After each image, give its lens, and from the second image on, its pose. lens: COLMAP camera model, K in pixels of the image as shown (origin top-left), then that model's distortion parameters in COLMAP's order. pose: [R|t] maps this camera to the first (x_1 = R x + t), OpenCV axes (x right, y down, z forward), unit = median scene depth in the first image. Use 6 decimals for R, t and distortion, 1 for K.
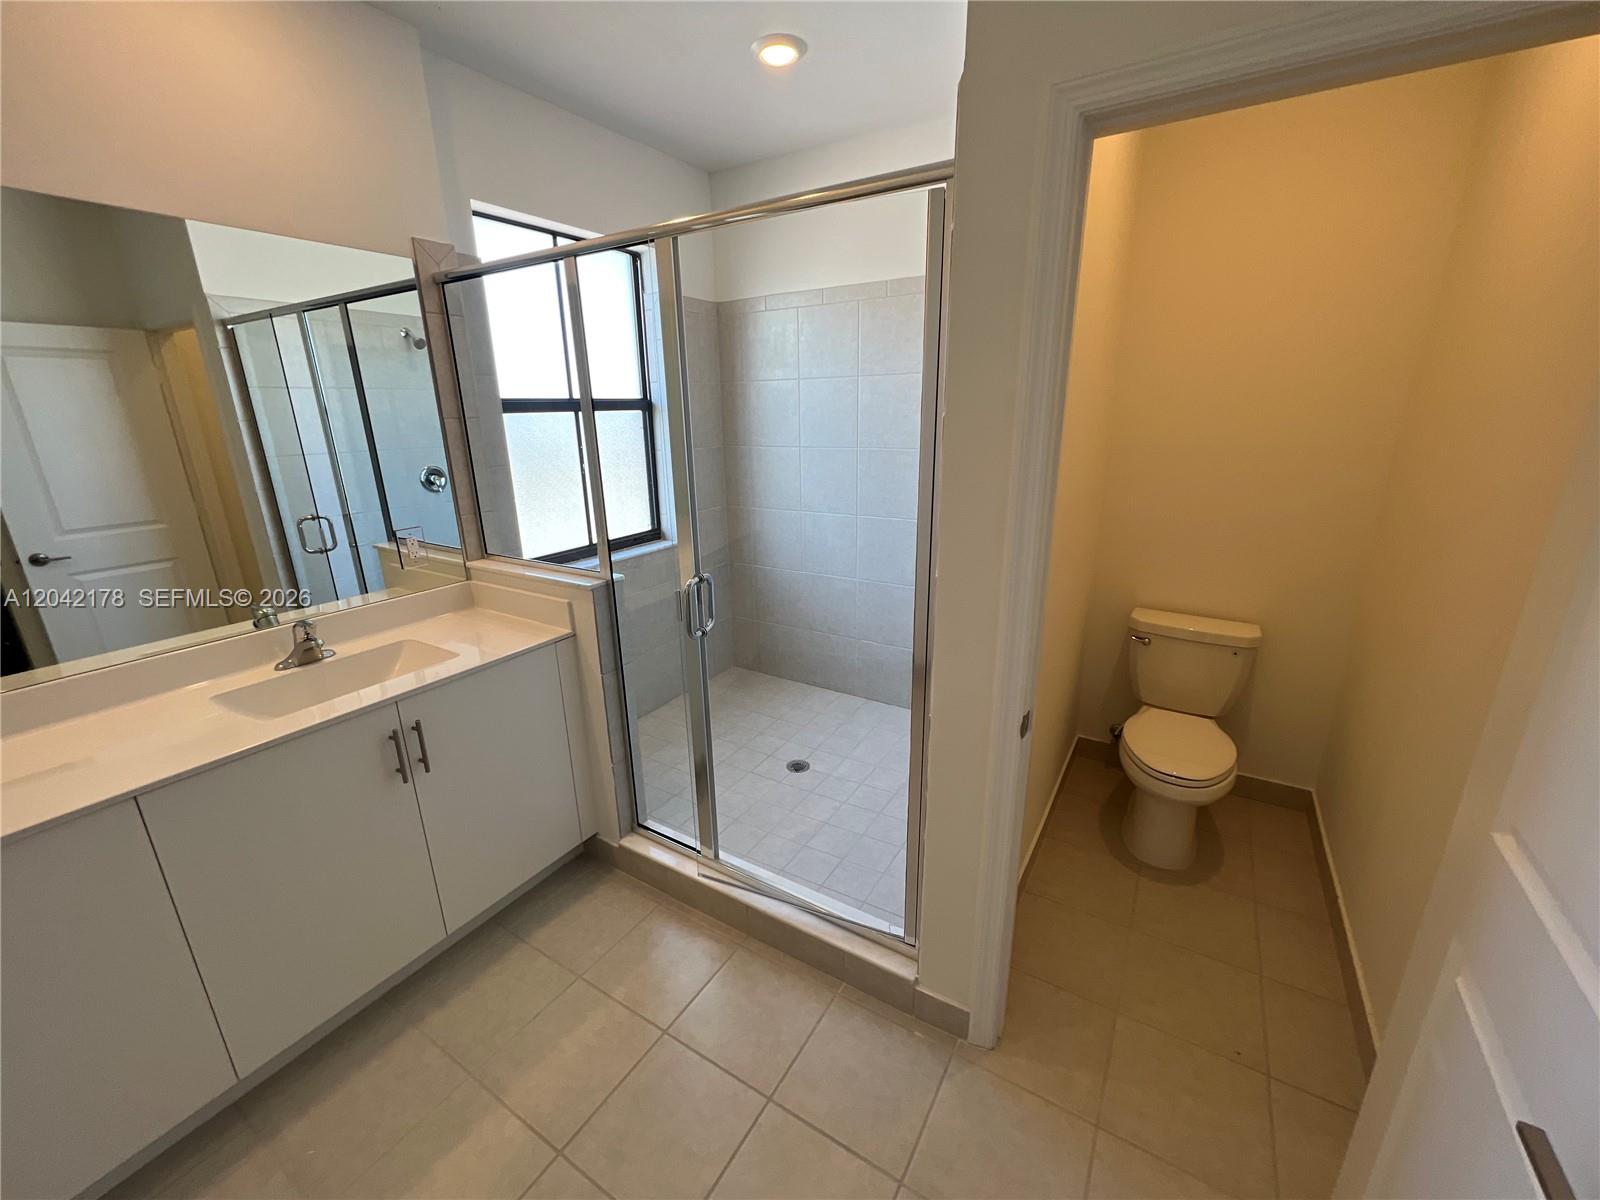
lens RADIAL K [[638.2, 0, 797.1], [0, 638.2, 600.0], [0, 0, 1]] dist [0.001118, 0.000196]
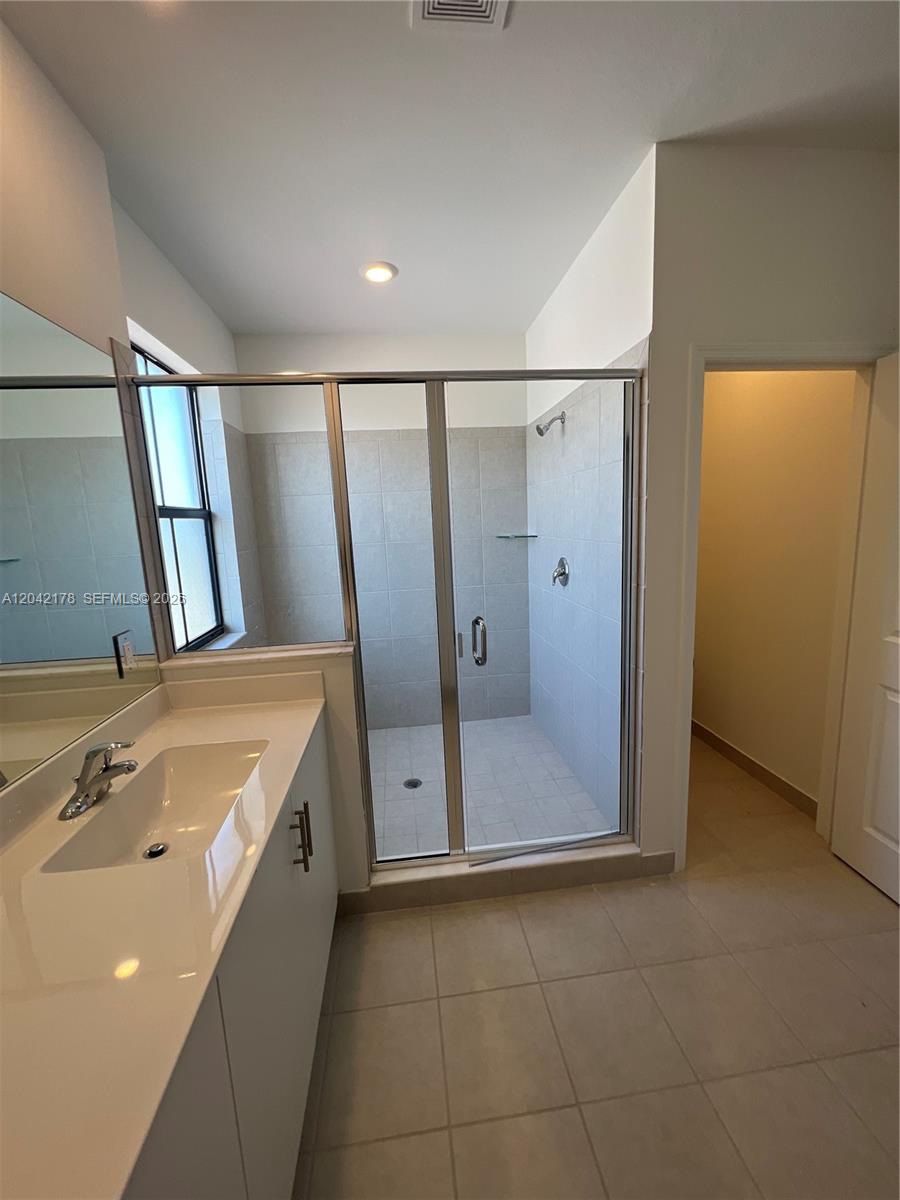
lens RADIAL K [[478.7, 0, 448.8], [0, 478.7, 600.2], [0, 0, 1]] dist [0.001118, 0.000196]
pose [[0.783899, -0.117035, 0.609758, -0.623246], [0.207796, 0.974893, -0.080023, -0.006301], [-0.585084, 0.189435, 0.788538, 0.174205]]
